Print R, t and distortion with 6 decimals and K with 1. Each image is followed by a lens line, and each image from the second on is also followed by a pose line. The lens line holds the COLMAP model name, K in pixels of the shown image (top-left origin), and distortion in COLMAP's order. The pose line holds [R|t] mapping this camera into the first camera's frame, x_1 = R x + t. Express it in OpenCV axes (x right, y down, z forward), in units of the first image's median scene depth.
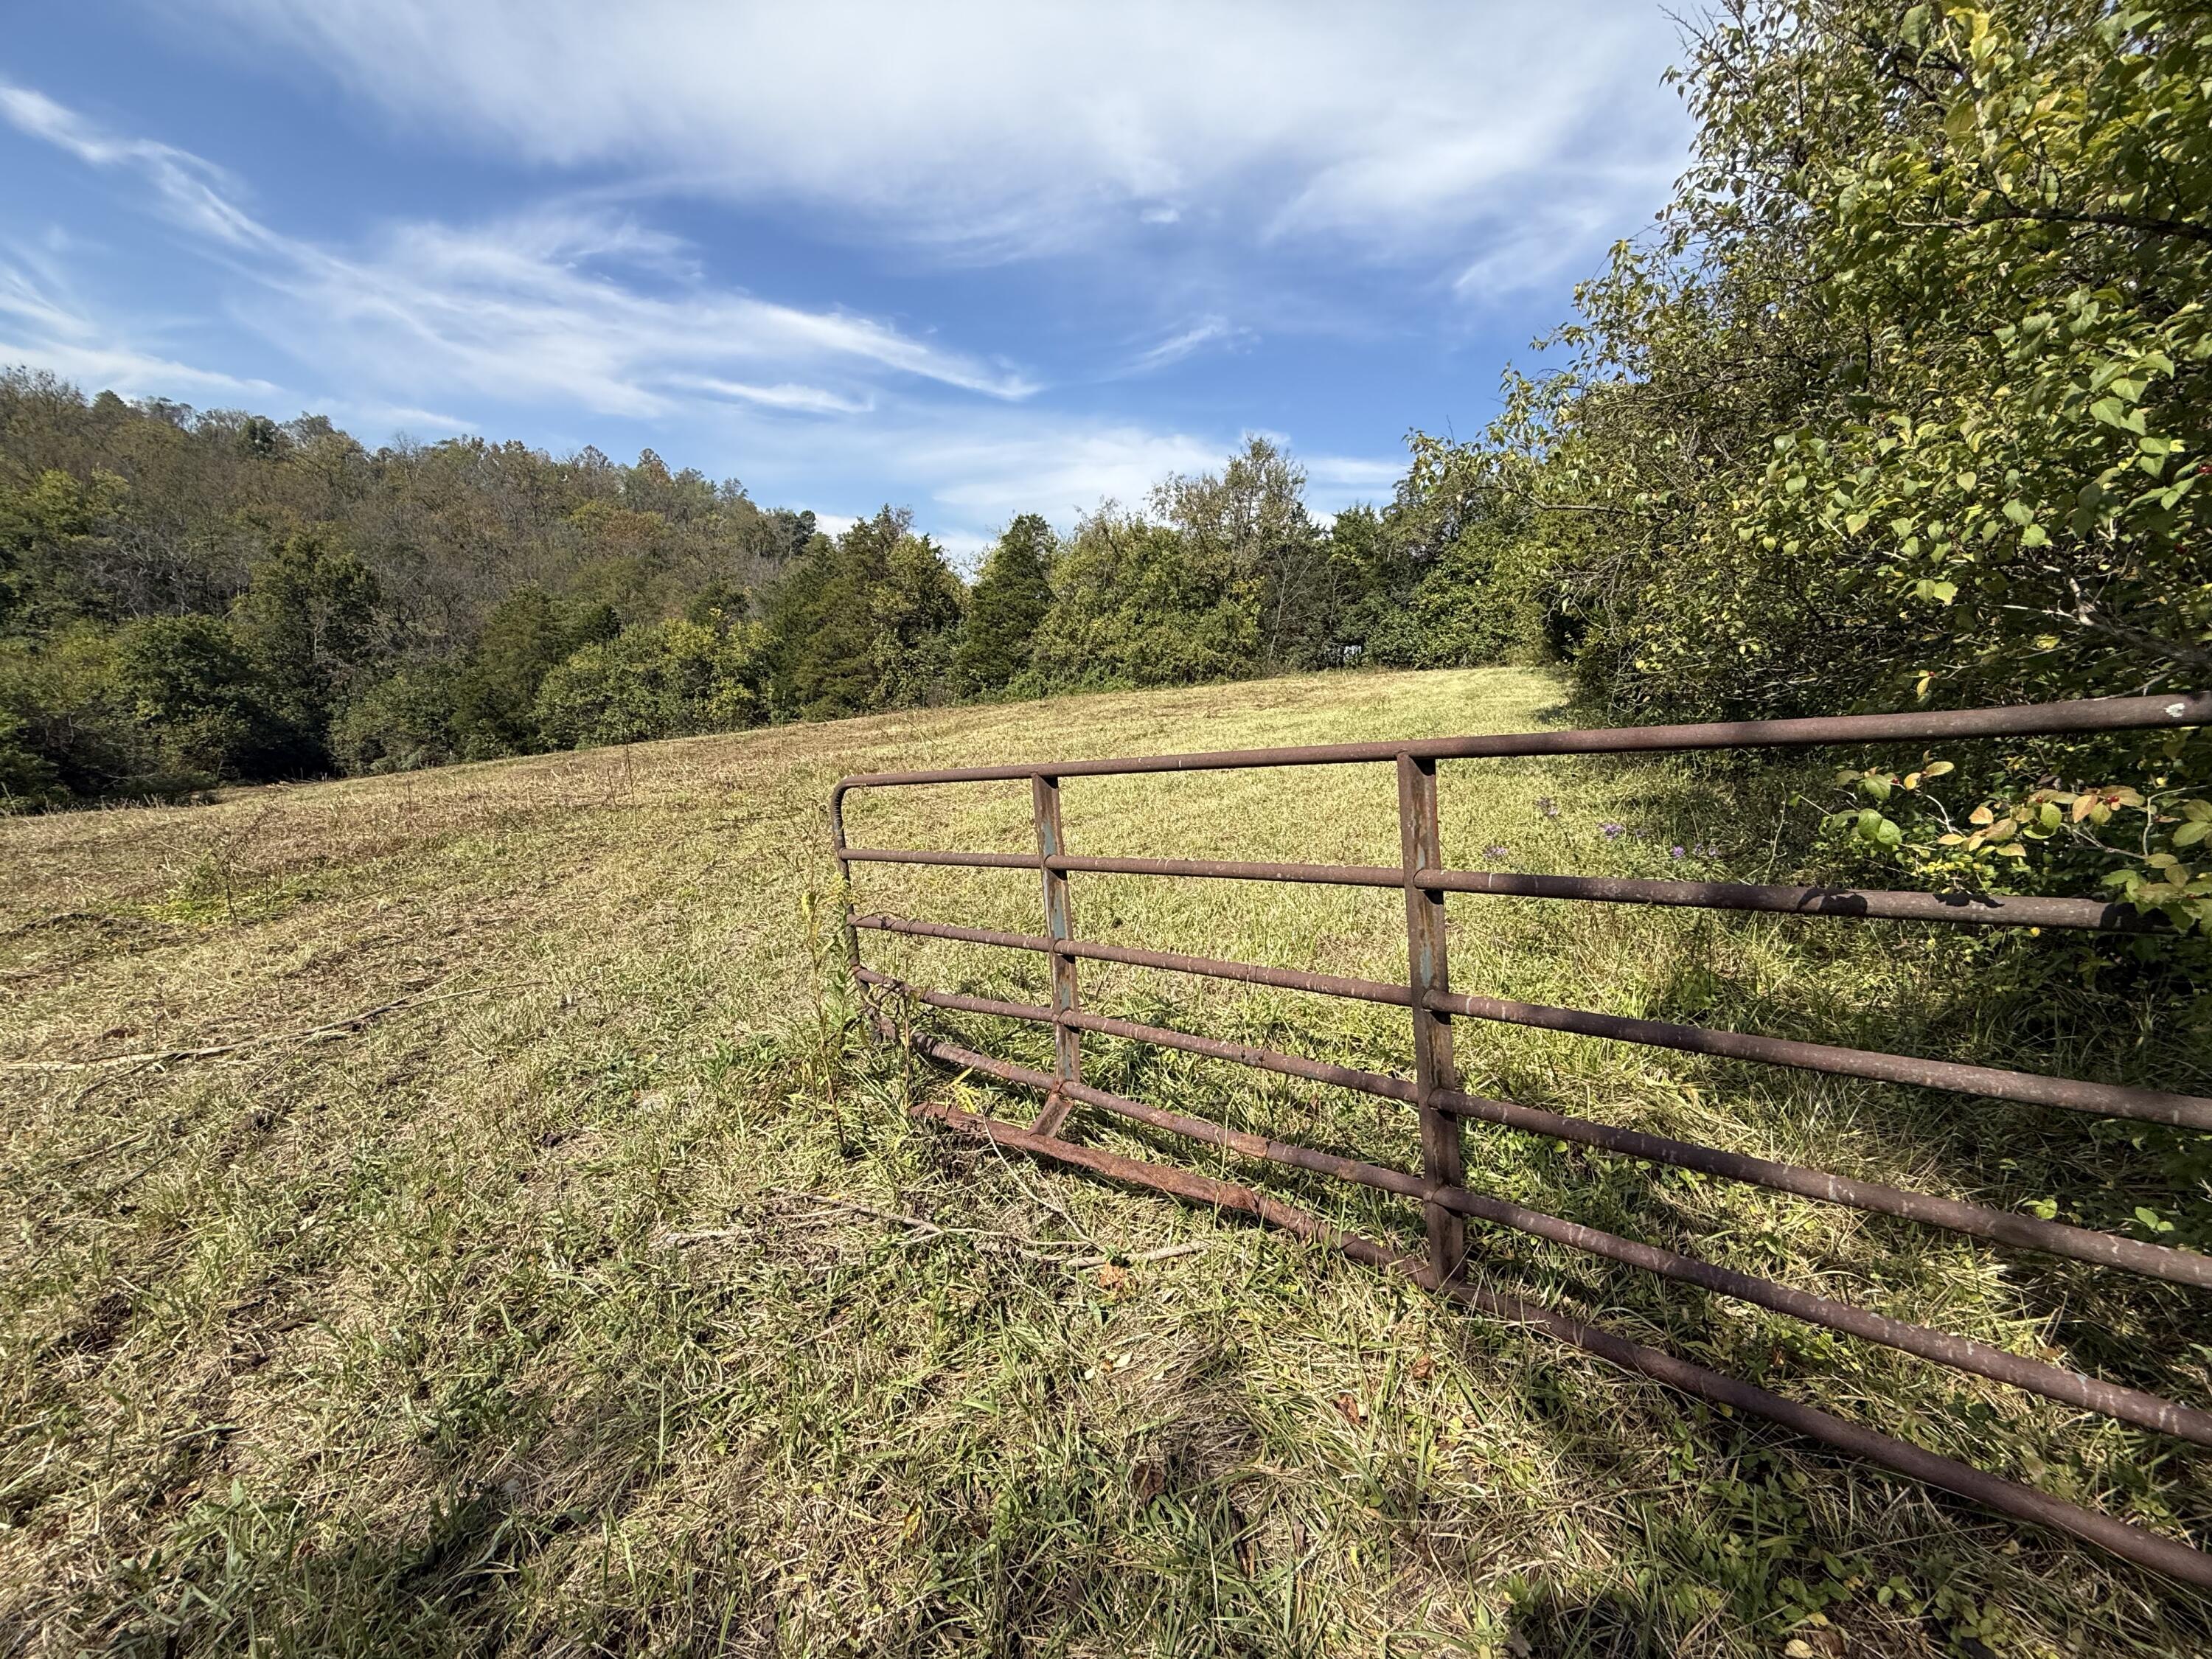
lens RADIAL K [[876.0, 0, 1103.5], [0, 876.0, 828.7], [0, 0, 1]] dist [0.000283, -0.000136]
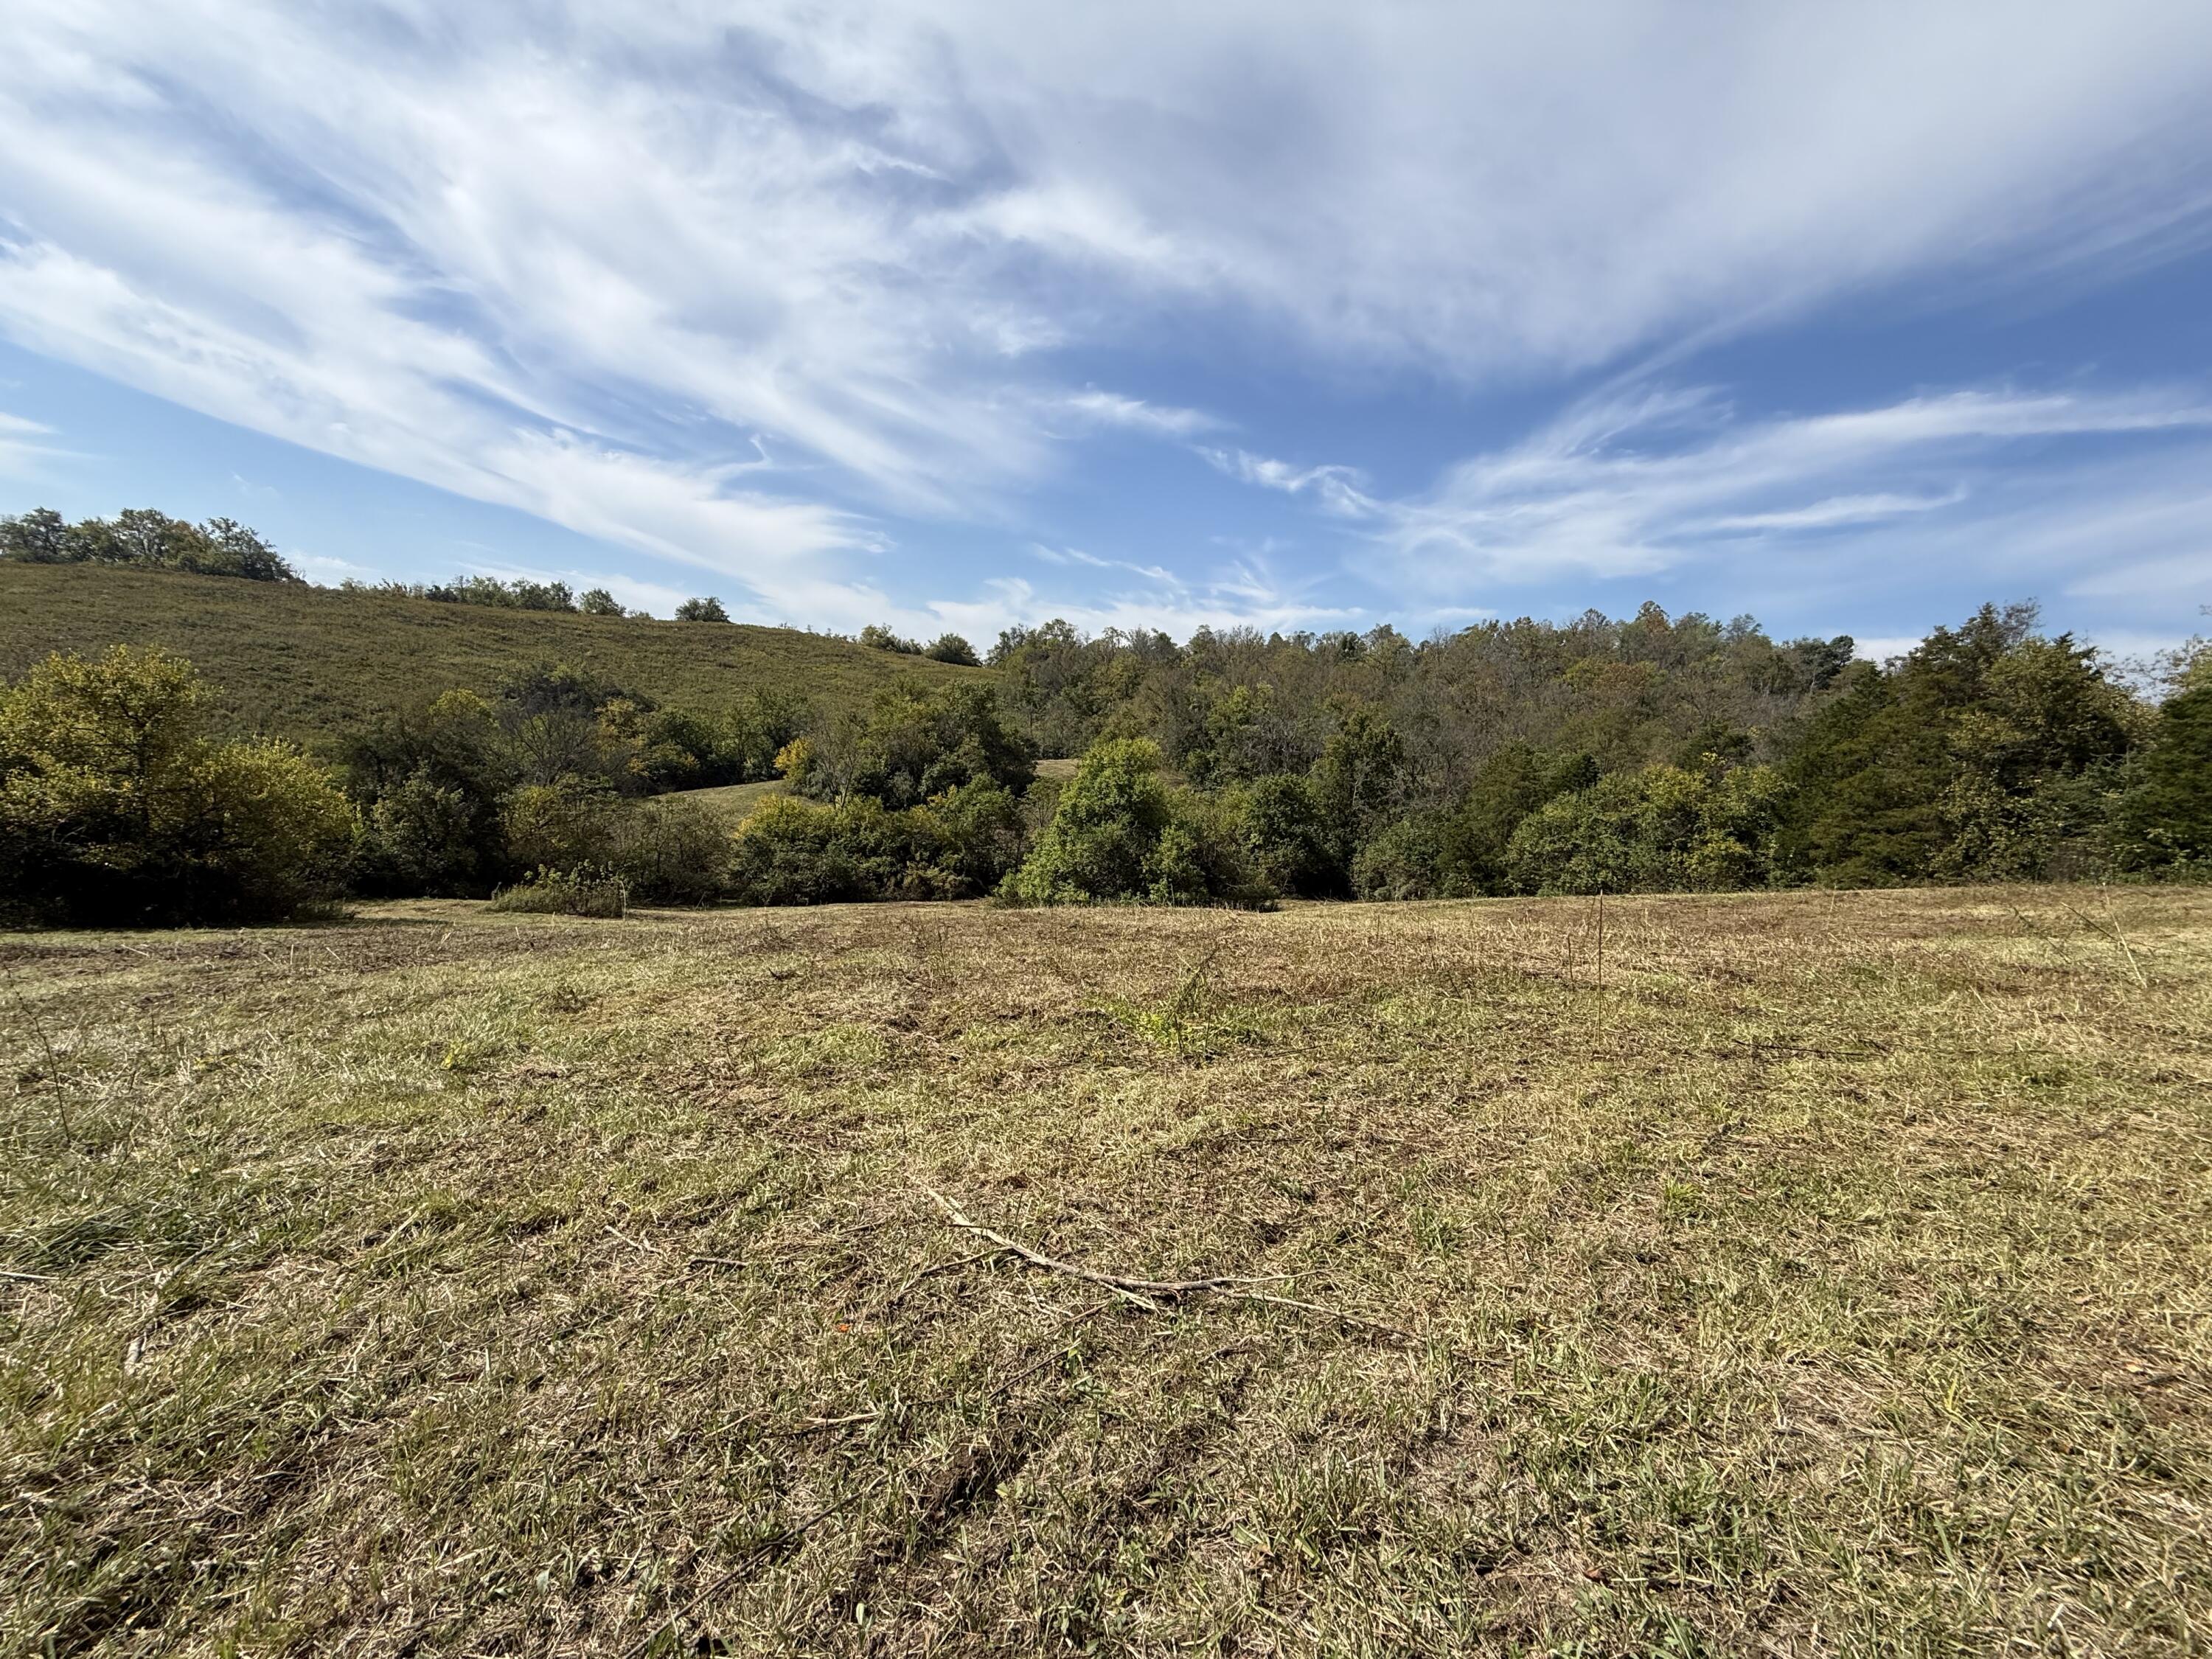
lens RADIAL K [[876.0, 0, 1103.1], [0, 876.0, 832.2], [0, 0, 1]] dist [0.000283, -0.000136]
pose [[0.535346, 0.031272, -0.844054, -0.022736], [-0.169209, 0.983027, -0.070901, -0.005917], [0.827510, 0.180778, 0.531550, 0.038682]]
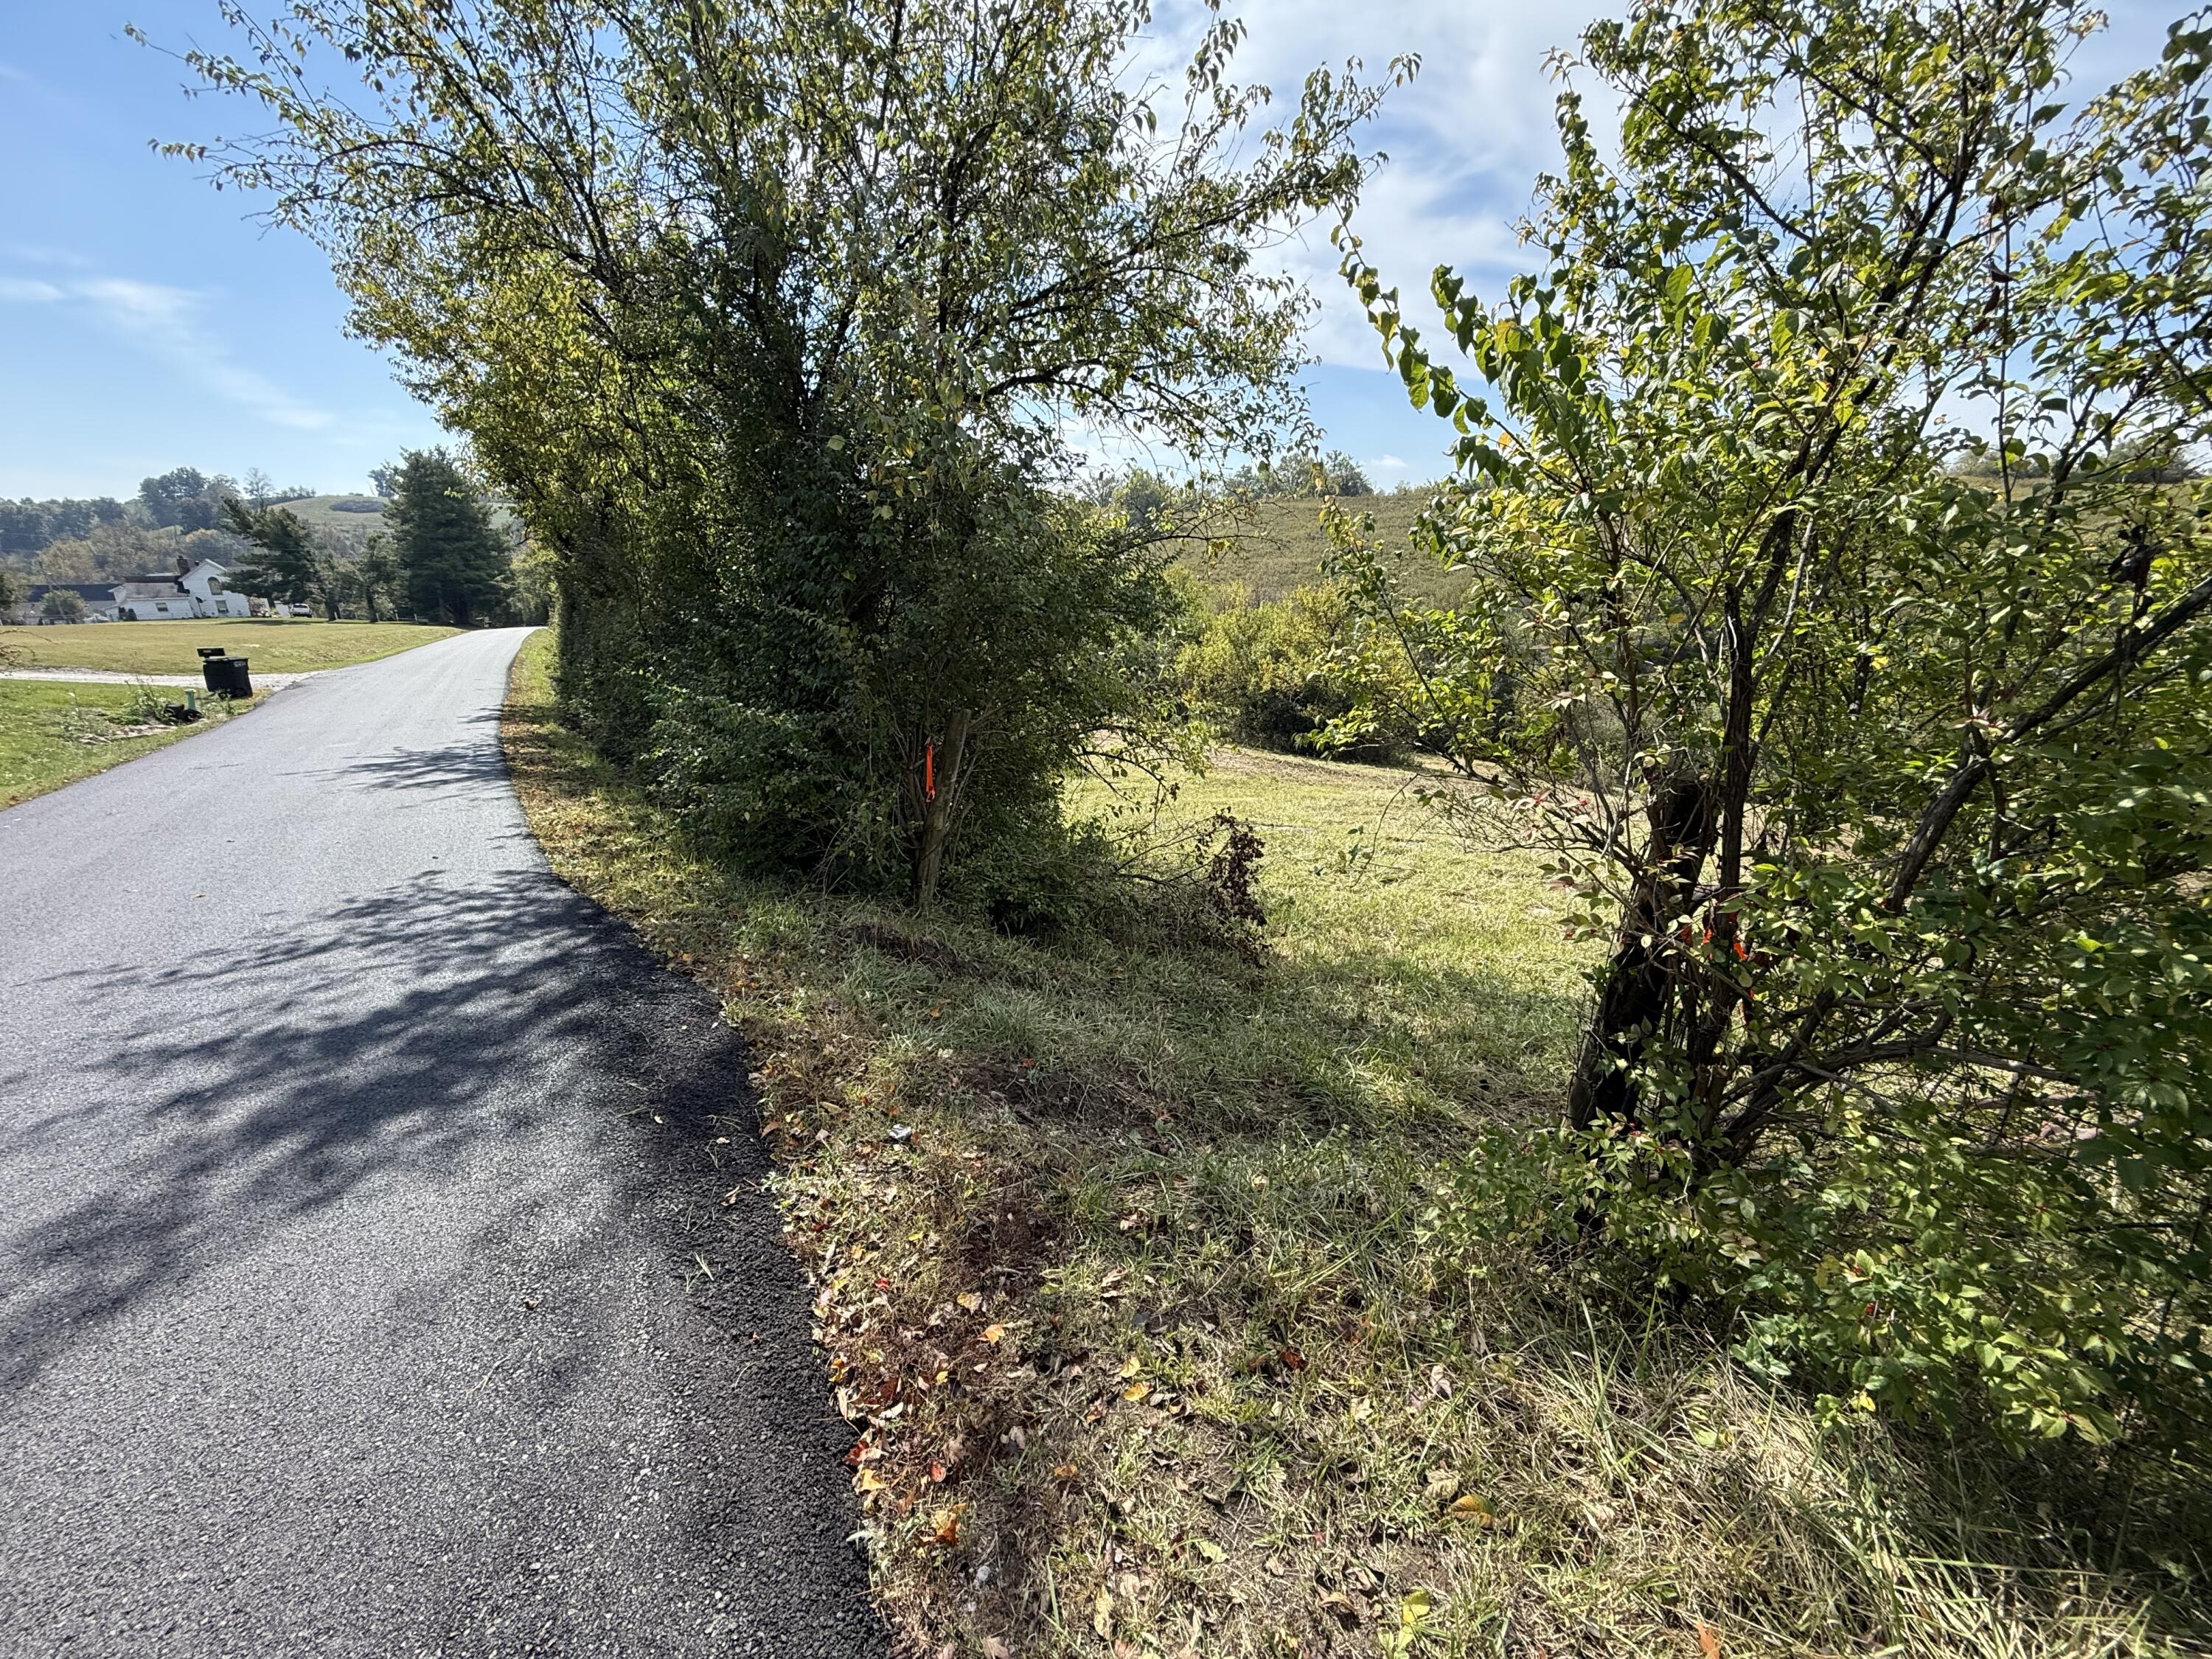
lens RADIAL K [[876.0, 0, 1111.2], [0, 876.0, 840.3], [0, 0, 1]] dist [0.000283, -0.000136]
pose [[-0.416870, 0.174120, -0.892133, 0.092601], [-0.209949, 0.936497, 0.280883, -0.011294], [0.884387, 0.304394, -0.353841, -0.007108]]
